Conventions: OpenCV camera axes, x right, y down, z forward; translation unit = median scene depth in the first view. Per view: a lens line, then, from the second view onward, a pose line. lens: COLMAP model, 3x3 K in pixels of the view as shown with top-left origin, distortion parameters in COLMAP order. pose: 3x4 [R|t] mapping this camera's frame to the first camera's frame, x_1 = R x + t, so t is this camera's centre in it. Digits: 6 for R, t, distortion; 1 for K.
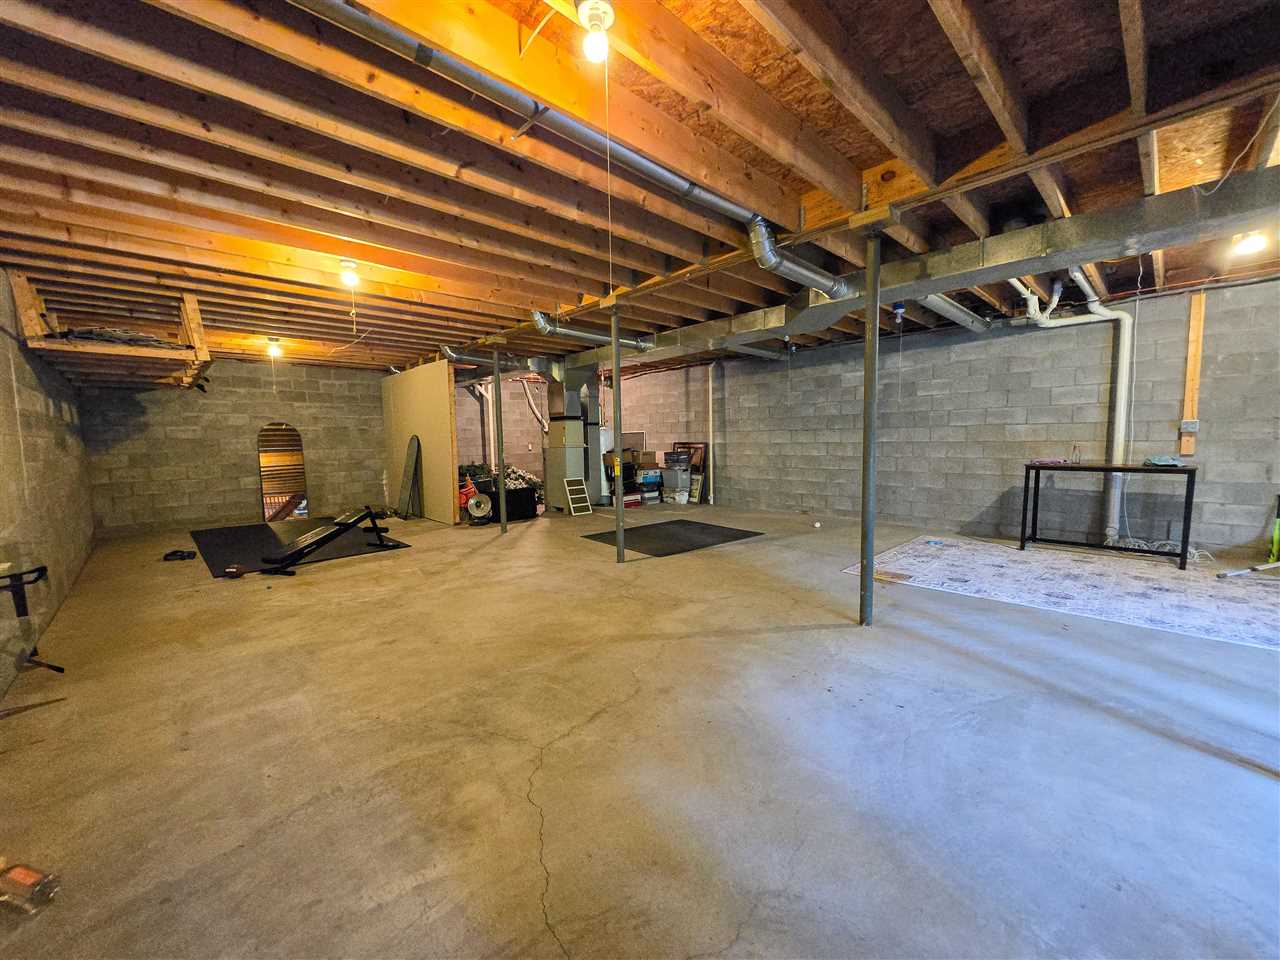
lens RADIAL K [[503.3, 0, 642.9], [0, 503.3, 479.2], [0, 0, 1]] dist [-0.000274, -0.000011]
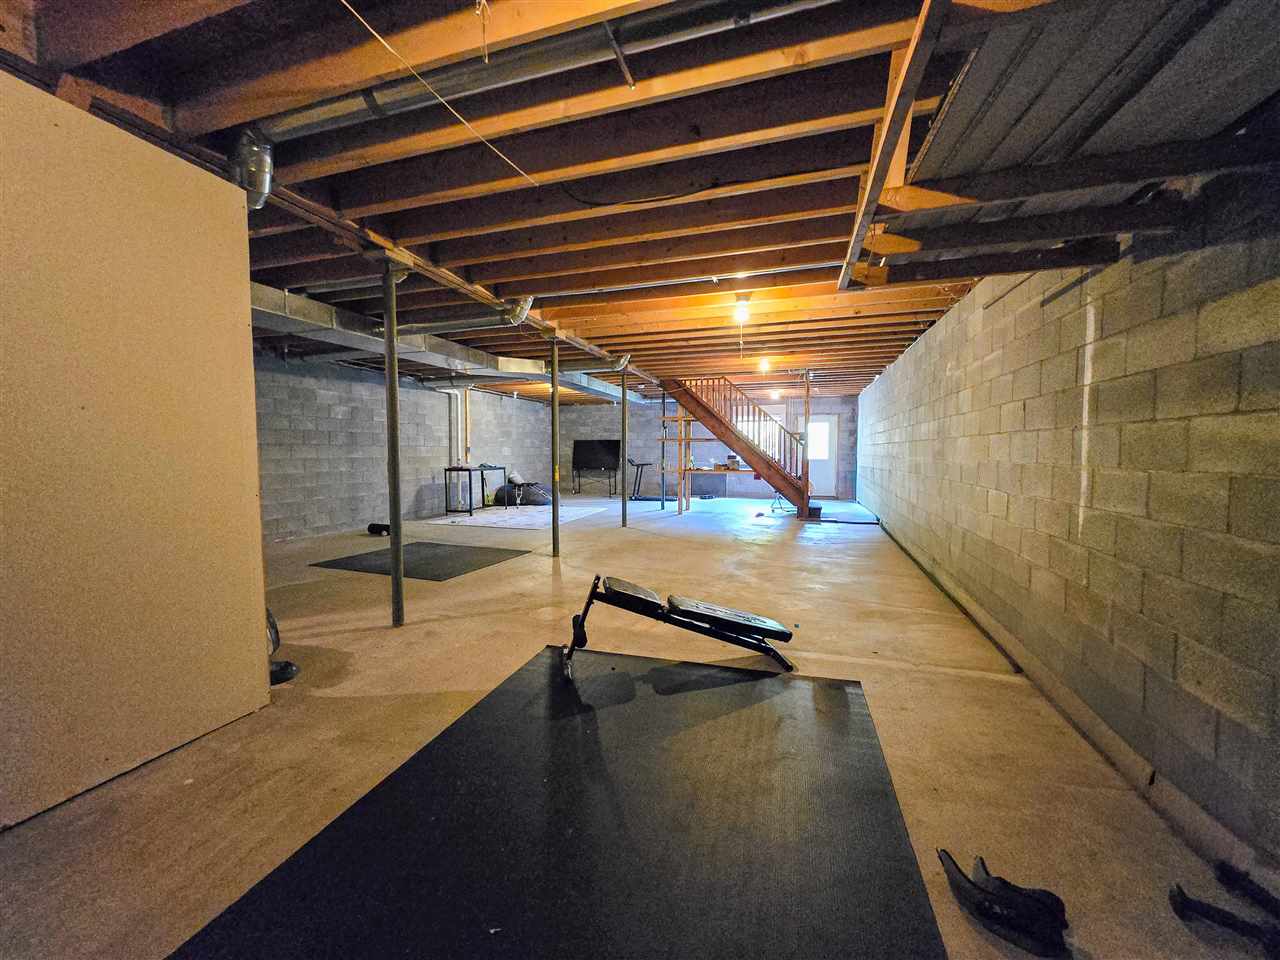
lens RADIAL K [[503.3, 0, 639.2], [0, 503.3, 479.1], [0, 0, 1]] dist [-0.000274, -0.000011]
pose [[-0.485396, -0.030038, 0.873778, -0.836740], [0.083408, 0.993260, 0.080479, -0.064530], [-0.870307, 0.111944, -0.479619, 1.004307]]
